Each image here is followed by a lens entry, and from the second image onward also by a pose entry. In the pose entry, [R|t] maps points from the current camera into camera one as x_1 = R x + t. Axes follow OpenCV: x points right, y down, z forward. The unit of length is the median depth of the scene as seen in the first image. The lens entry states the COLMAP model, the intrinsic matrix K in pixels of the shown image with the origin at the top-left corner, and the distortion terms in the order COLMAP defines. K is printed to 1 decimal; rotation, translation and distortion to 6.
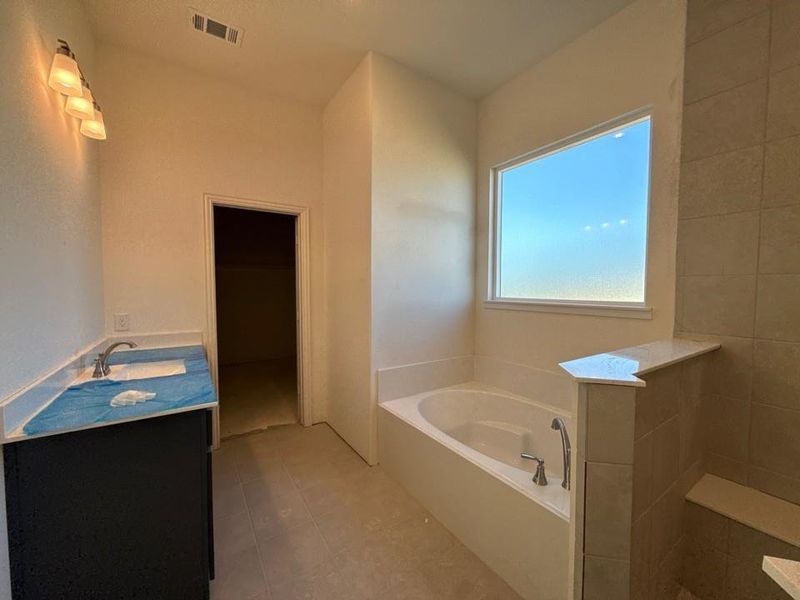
lens RADIAL K [[315.3, 0, 401.1], [0, 315.3, 304.2], [0, 0, 1]] dist [0.001172, -0.000193]
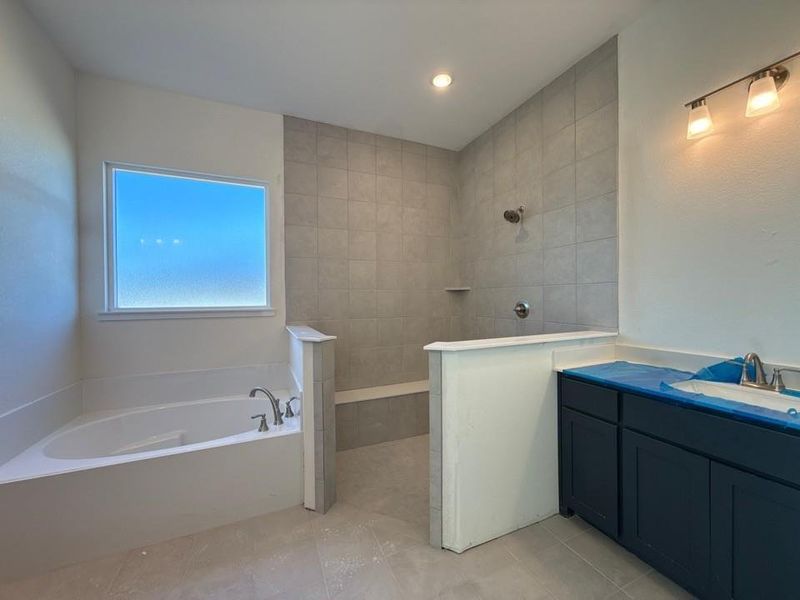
lens RADIAL K [[315.3, 0, 402.1], [0, 315.3, 301.1], [0, 0, 1]] dist [0.001172, -0.000193]
pose [[0.178940, 0.001273, 0.983859, -0.430188], [0.068780, 0.997536, -0.013800, 0.026742], [-0.981453, 0.070140, 0.178411, 0.053886]]
